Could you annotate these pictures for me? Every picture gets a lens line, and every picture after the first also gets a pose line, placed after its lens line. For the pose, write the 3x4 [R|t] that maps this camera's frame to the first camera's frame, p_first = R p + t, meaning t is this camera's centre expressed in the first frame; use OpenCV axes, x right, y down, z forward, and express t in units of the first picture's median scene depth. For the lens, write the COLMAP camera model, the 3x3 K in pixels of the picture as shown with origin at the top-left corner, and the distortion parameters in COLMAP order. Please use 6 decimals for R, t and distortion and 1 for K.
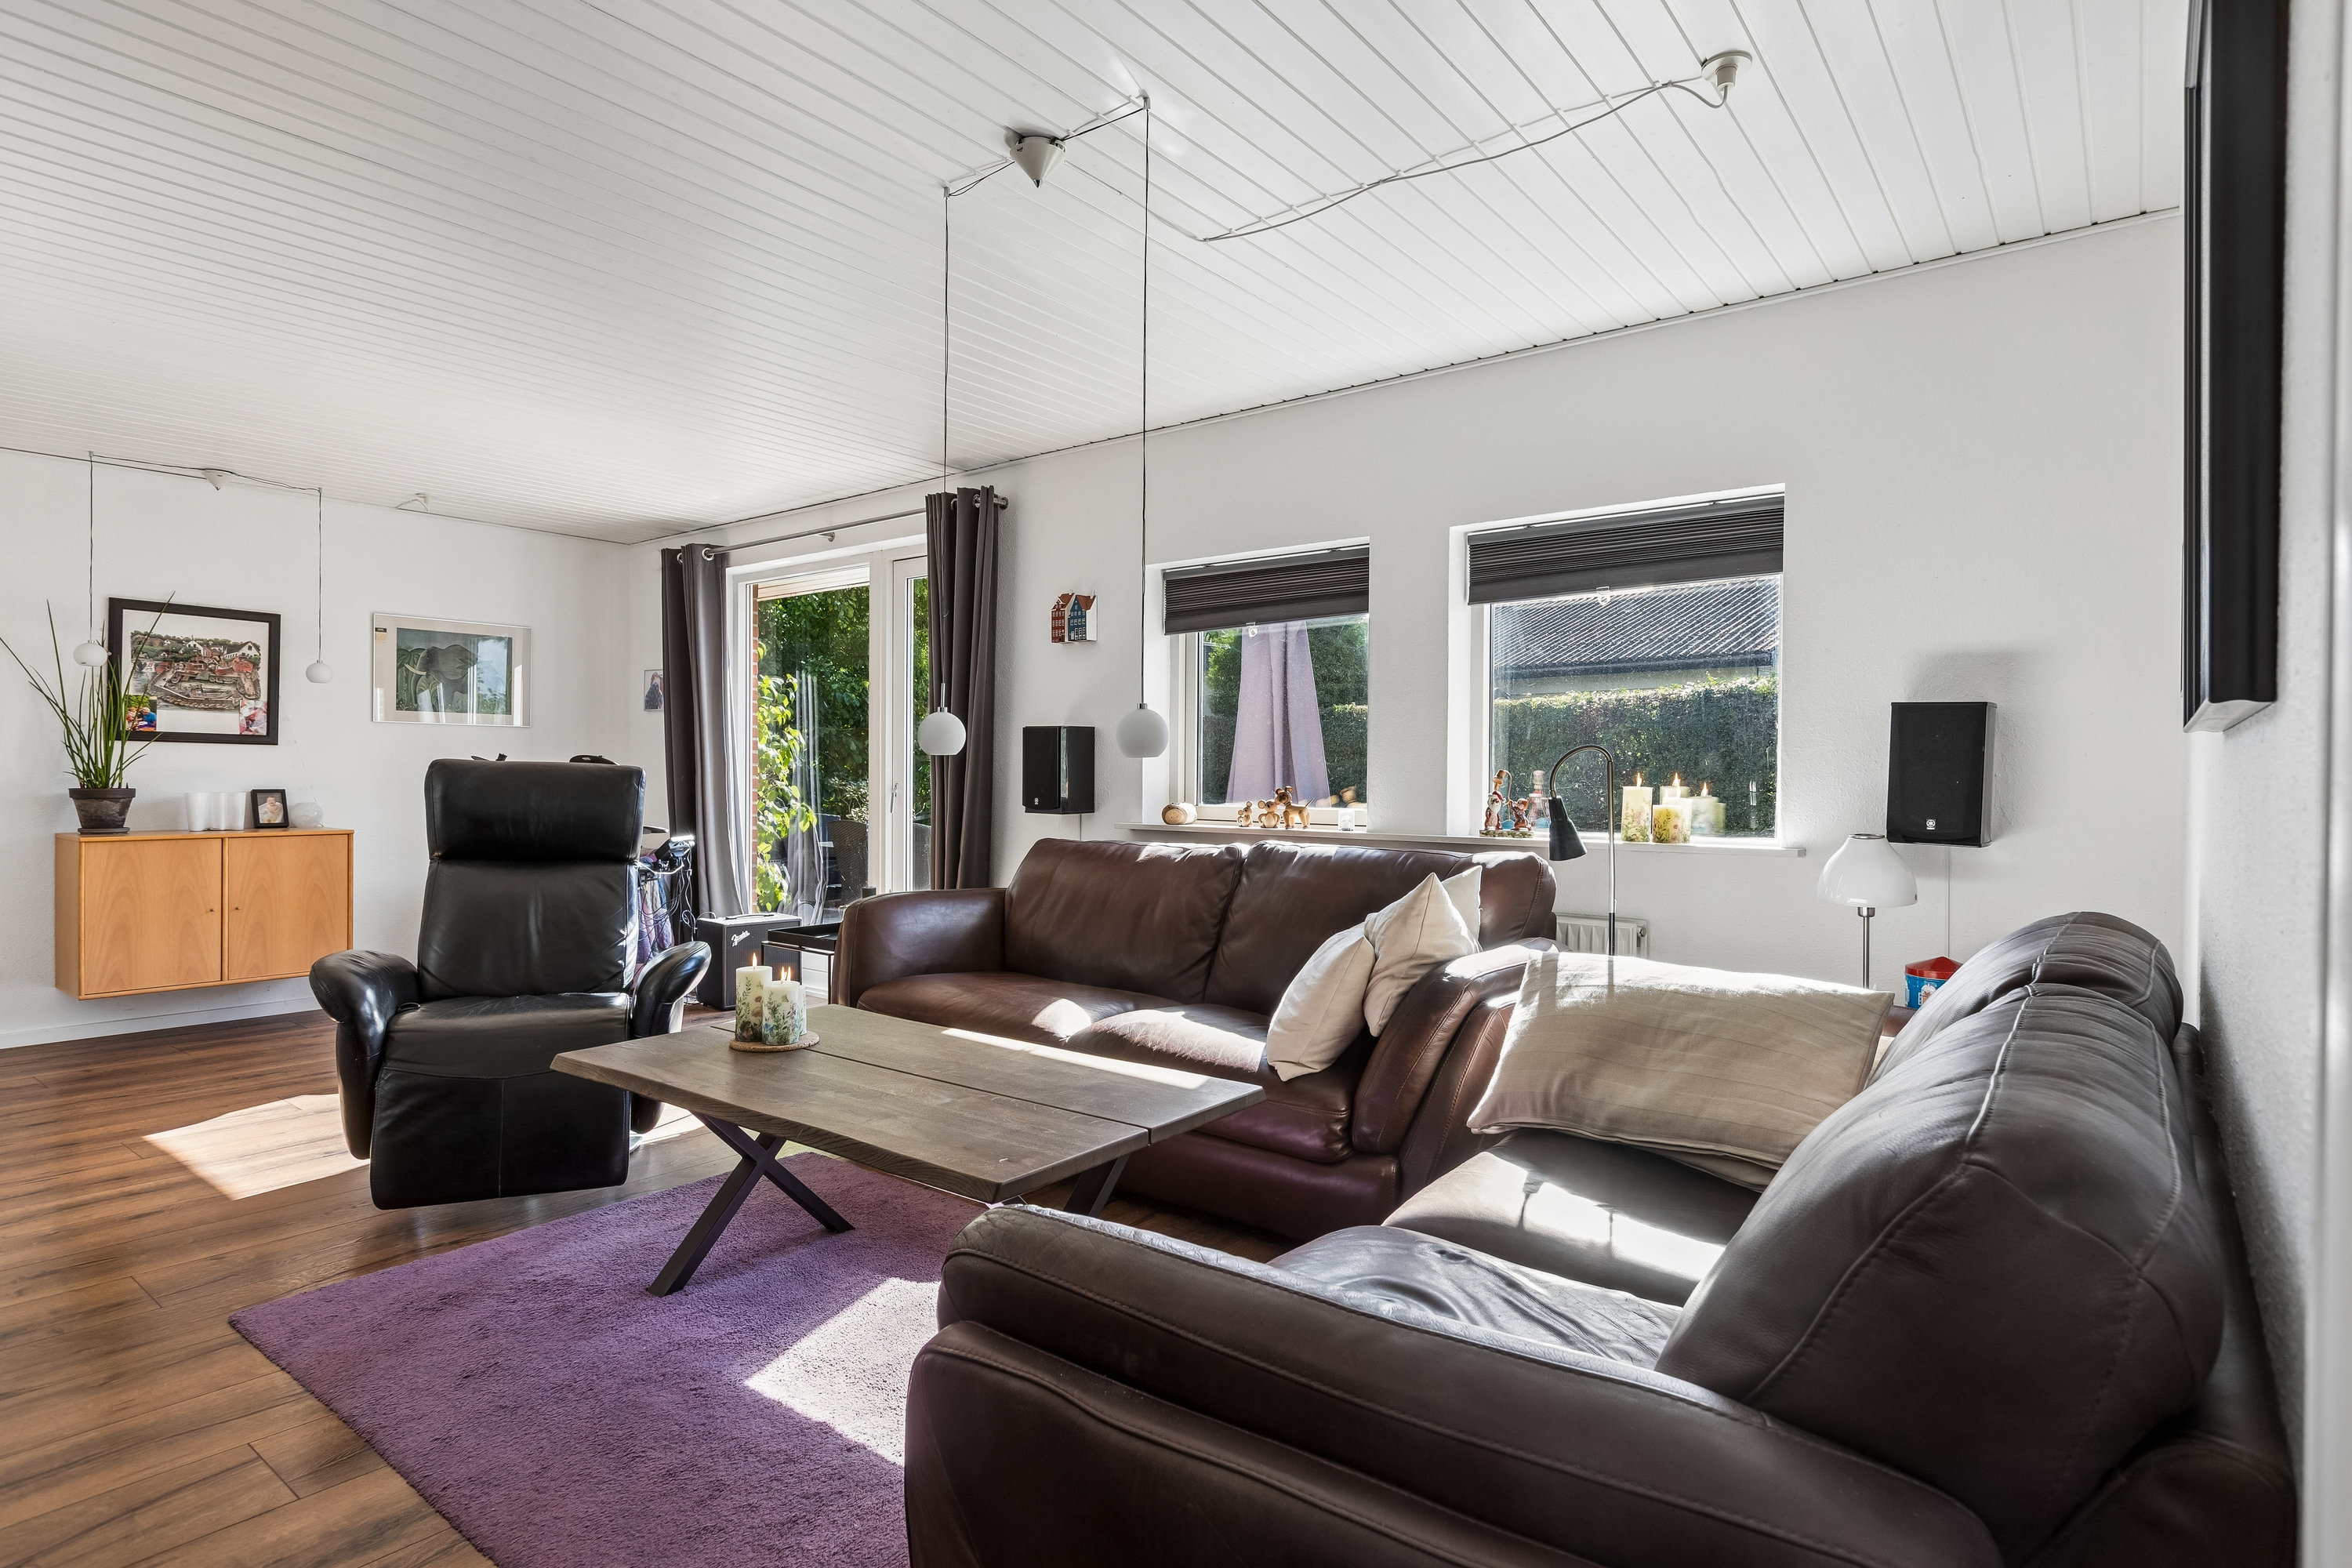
lens RADIAL K [[1232.7, 0, 1179.9], [0, 1232.7, 778.4], [0, 0, 1]] dist [0.006999, -0.001540]
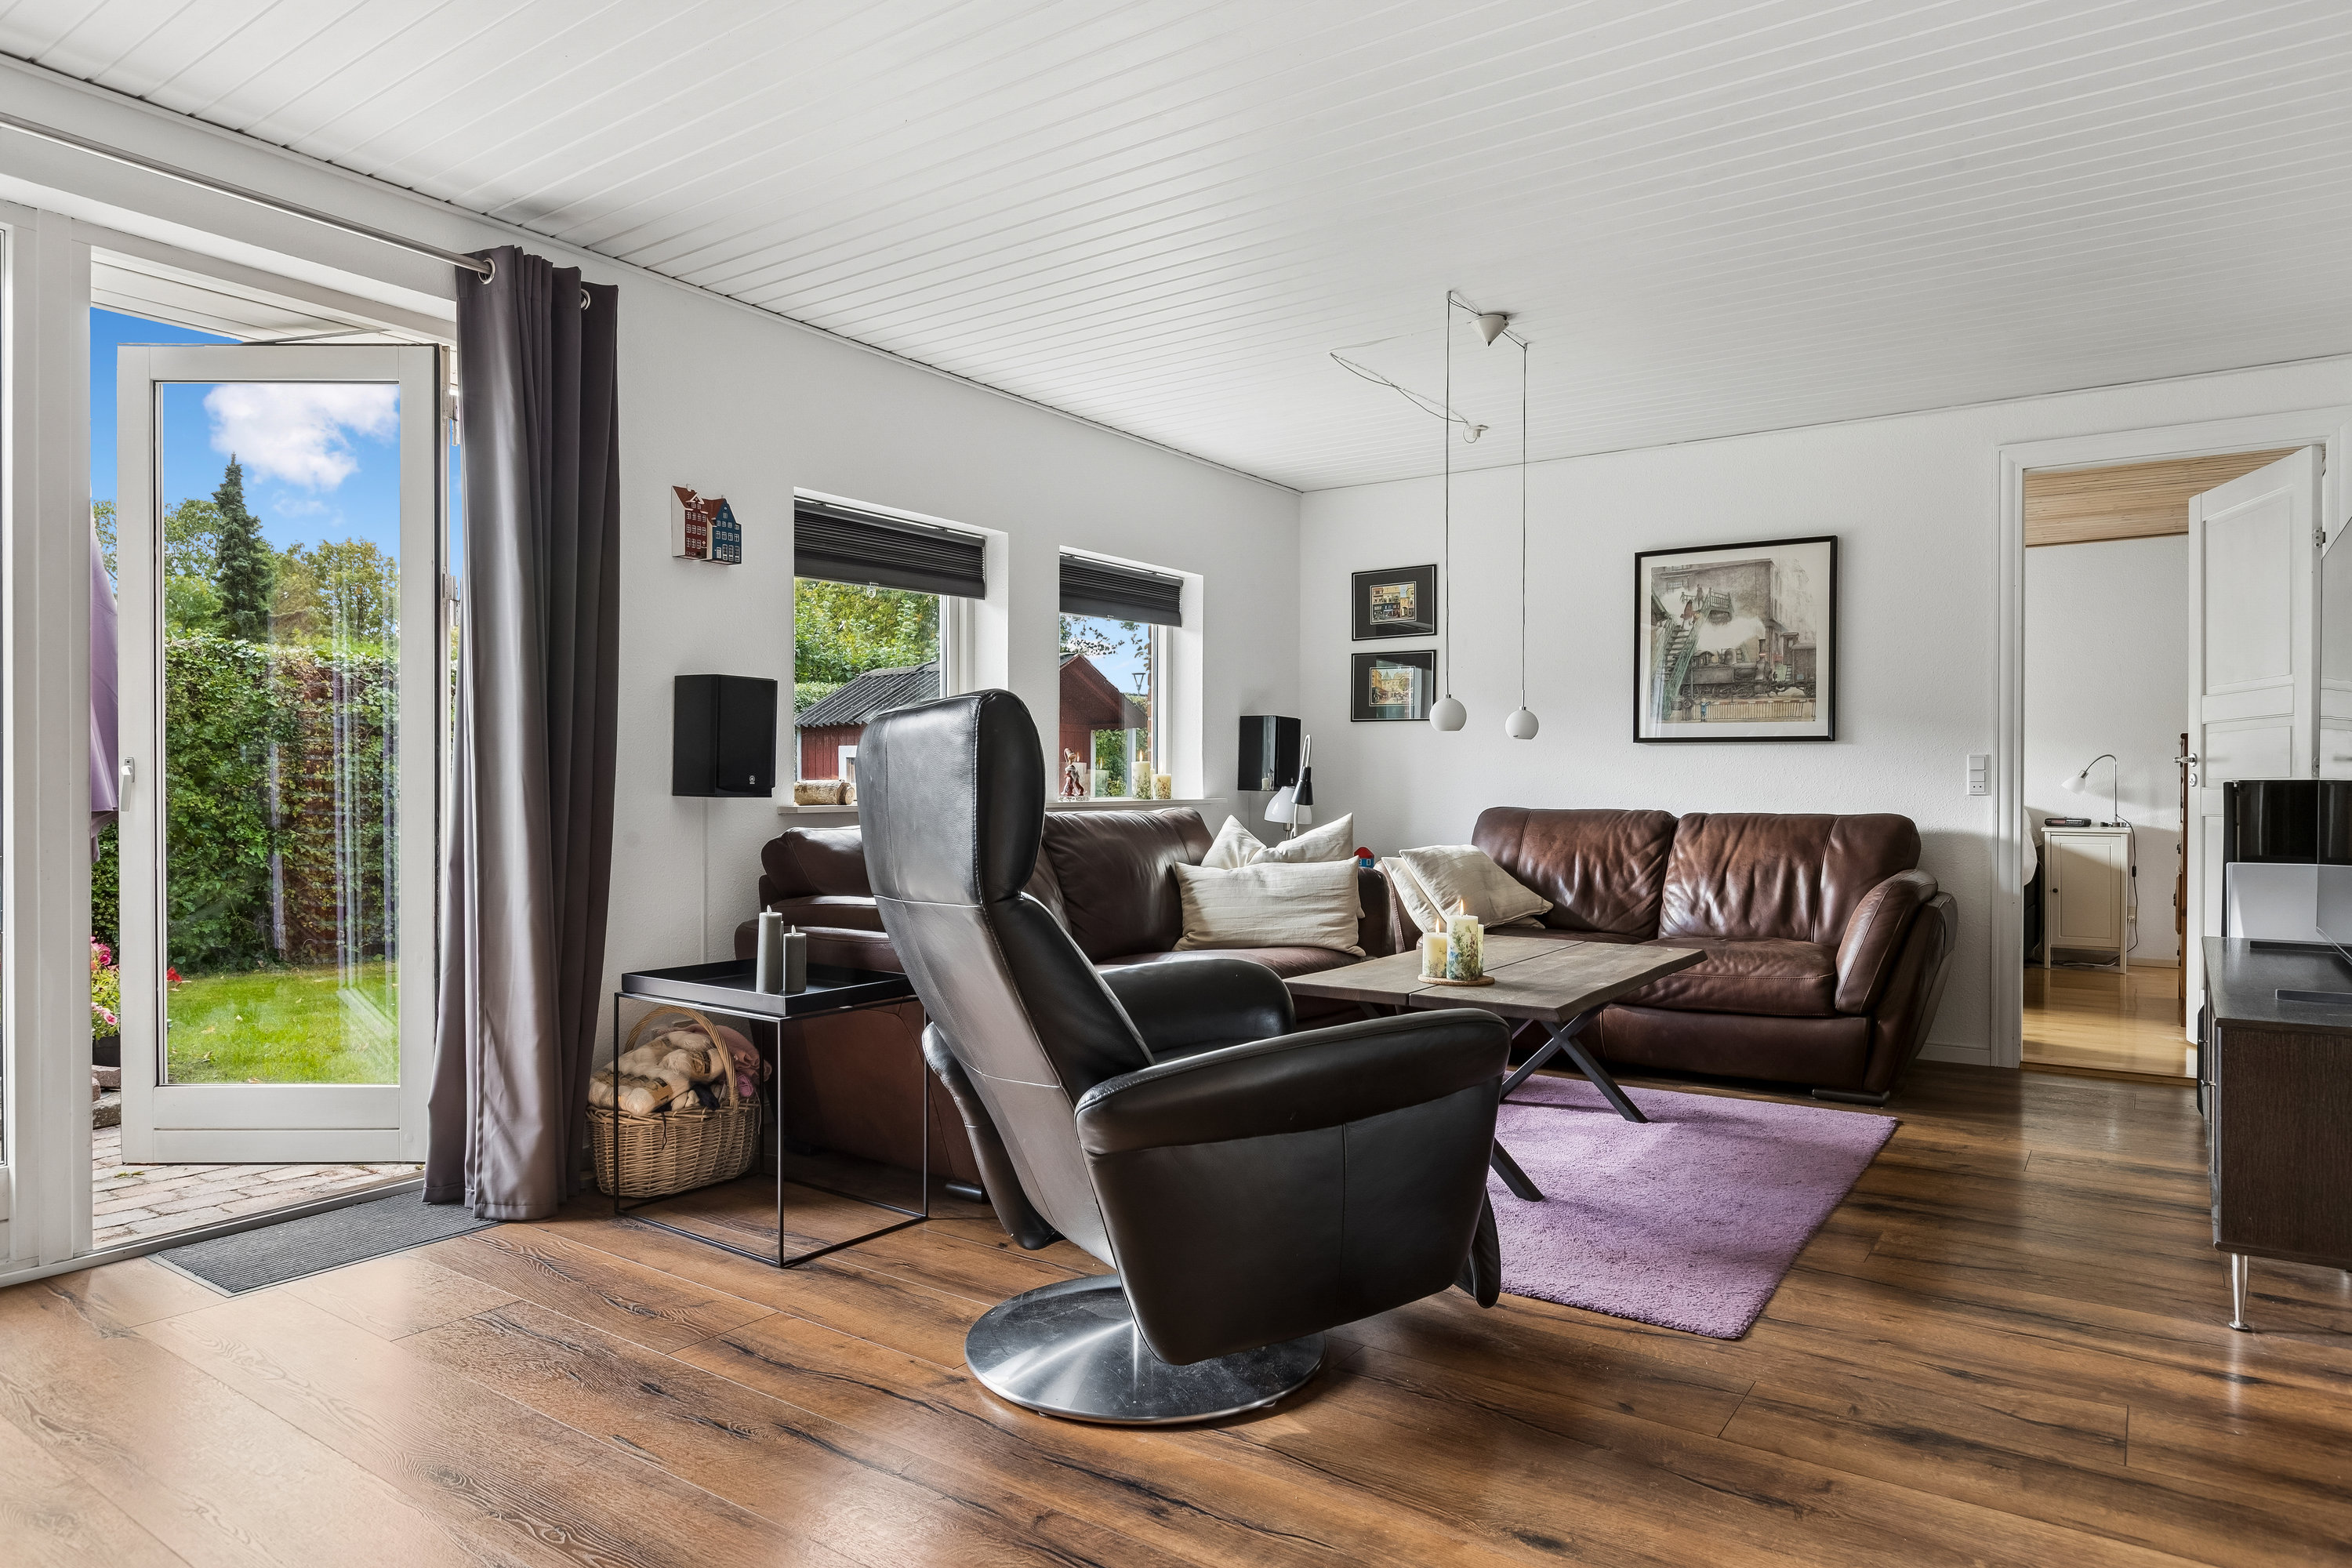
lens RADIAL K [[1388.7, 0, 1179.9], [0, 1388.7, 783.2], [0, 0, 1]] dist [0.001569, 0.000192]
pose [[-0.057549, -0.012556, 0.998264, -1.367017], [-0.001249, 0.999921, 0.012505, 0.014443], [-0.998342, -0.000527, -0.057561, 1.142284]]
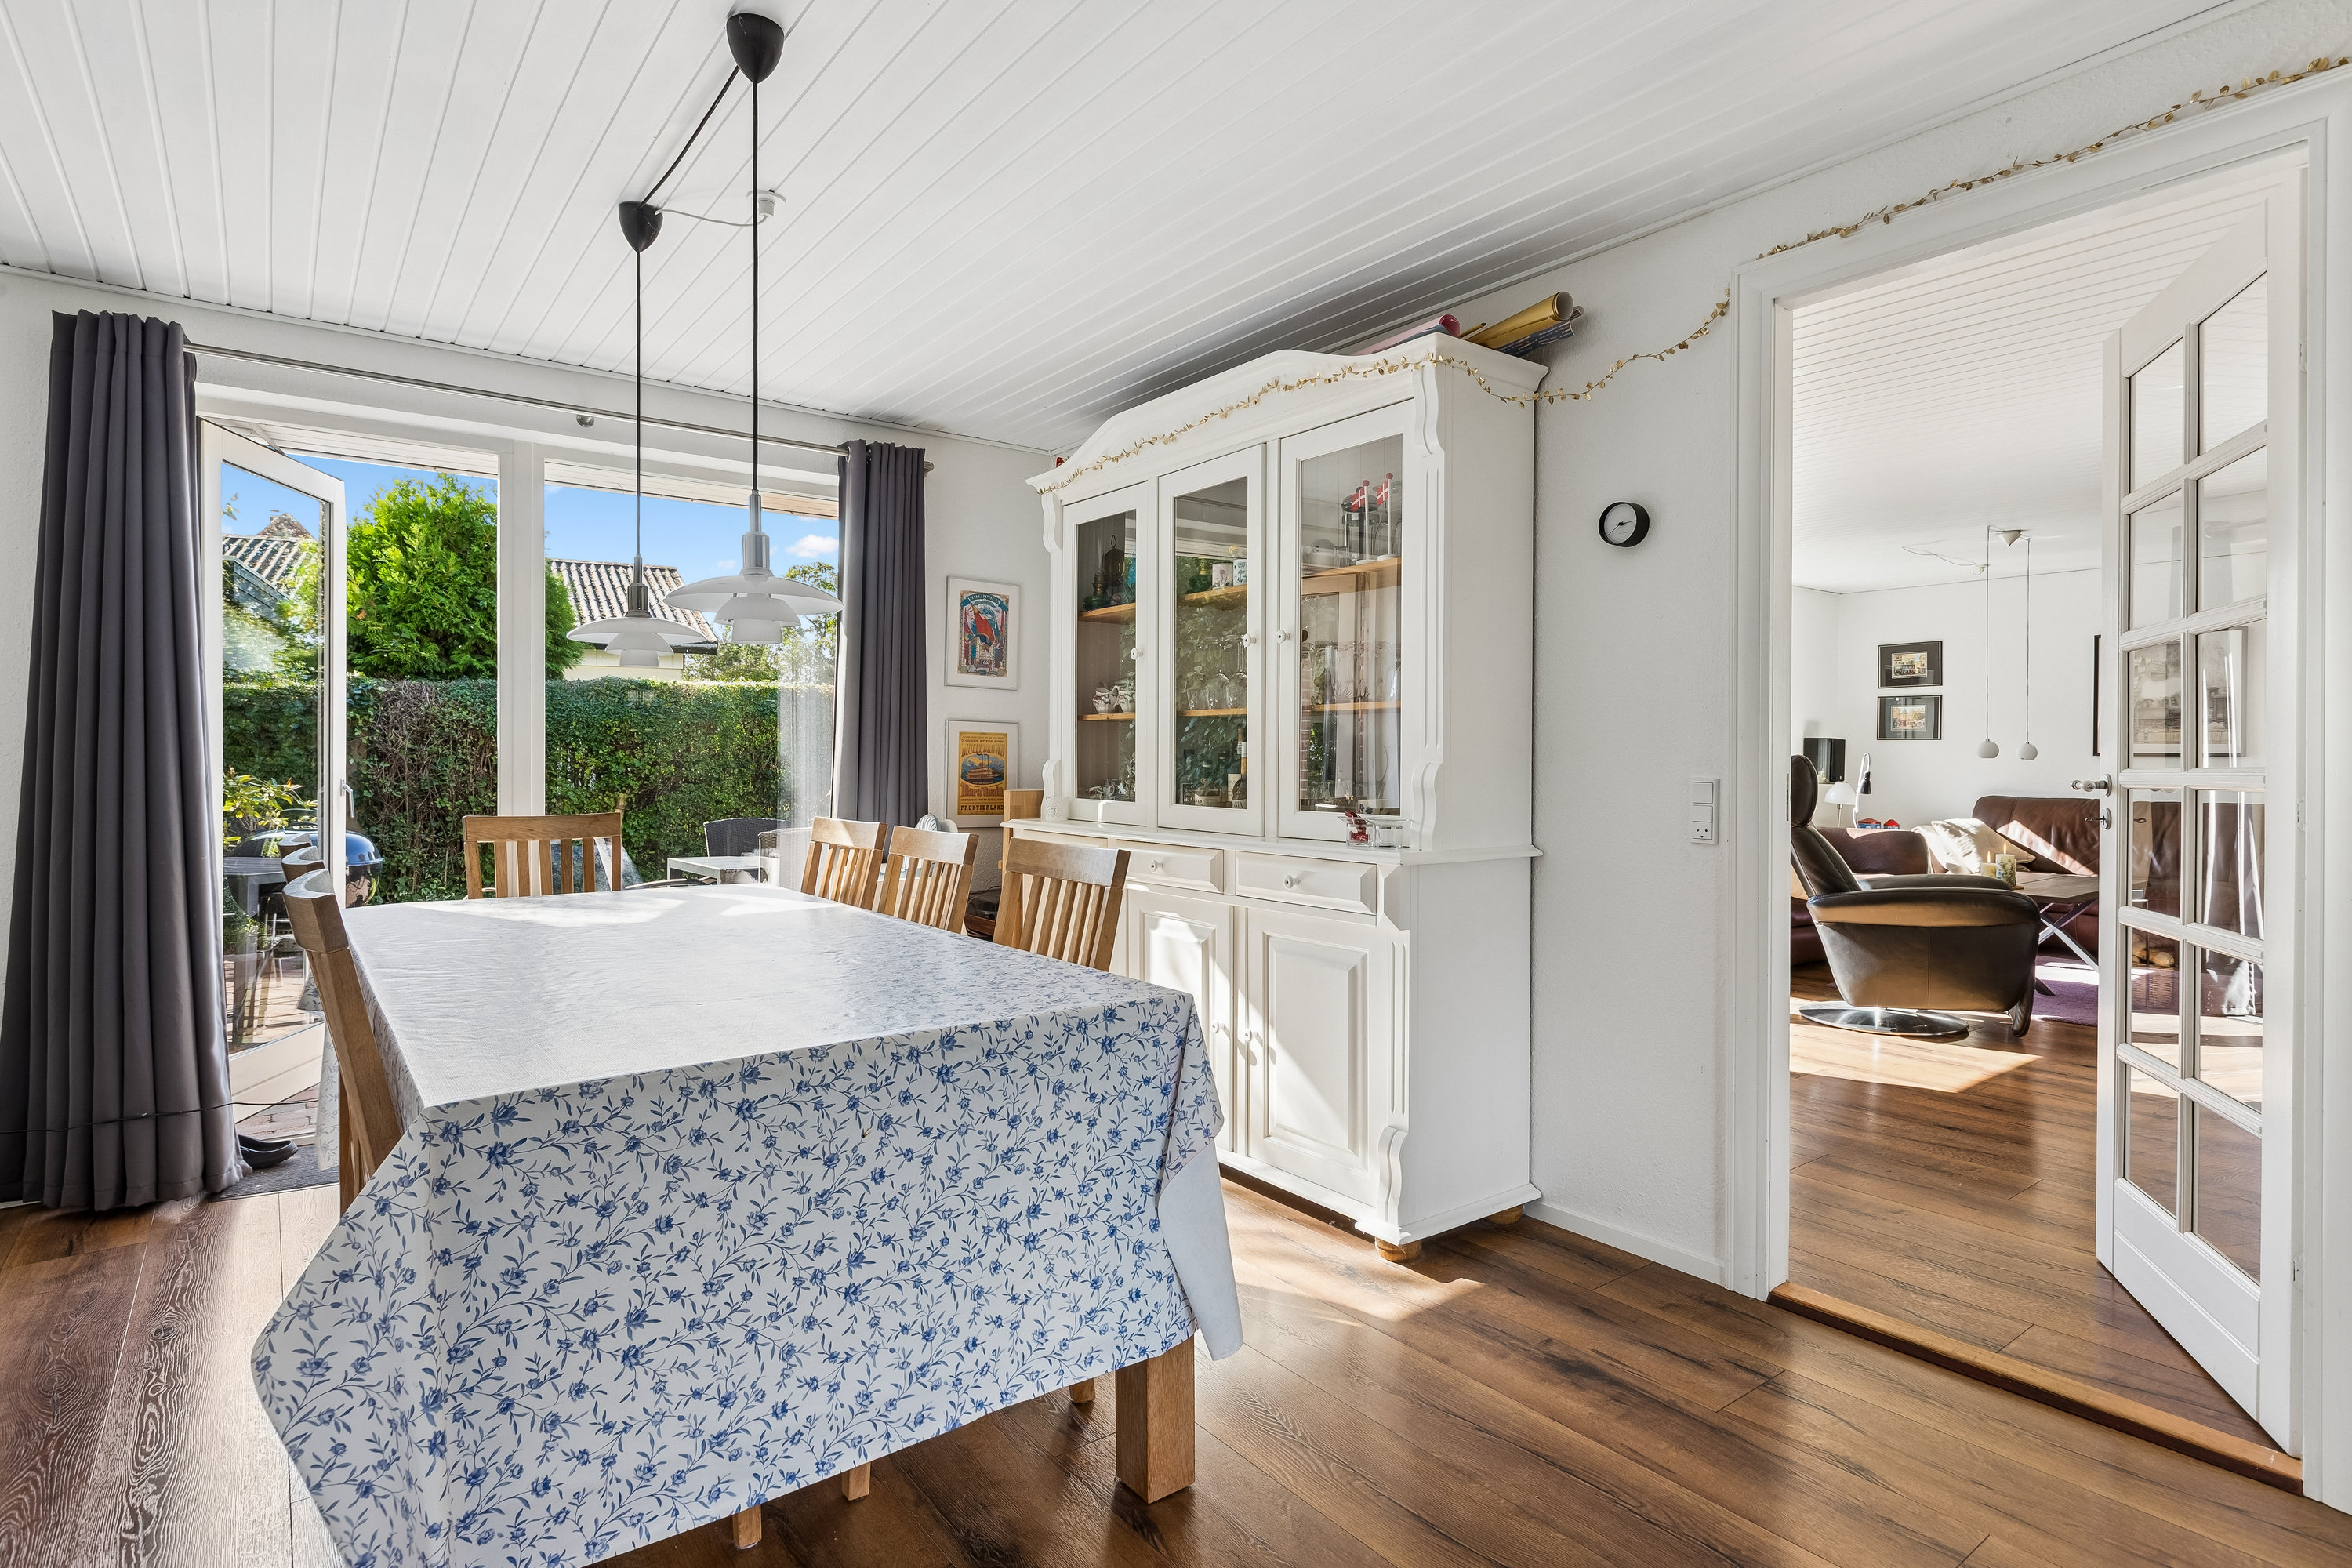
lens RADIAL K [[1190.5, 0, 1179.8], [0, 1190.5, 754.6], [0, 0, 1]] dist [0.000335, 0.000015]
pose [[0.253684, -0.008739, 0.967248, -2.408913], [0.000198, 0.999960, 0.008983, -0.040464], [-0.967287, -0.002087, 0.253675, 1.630144]]
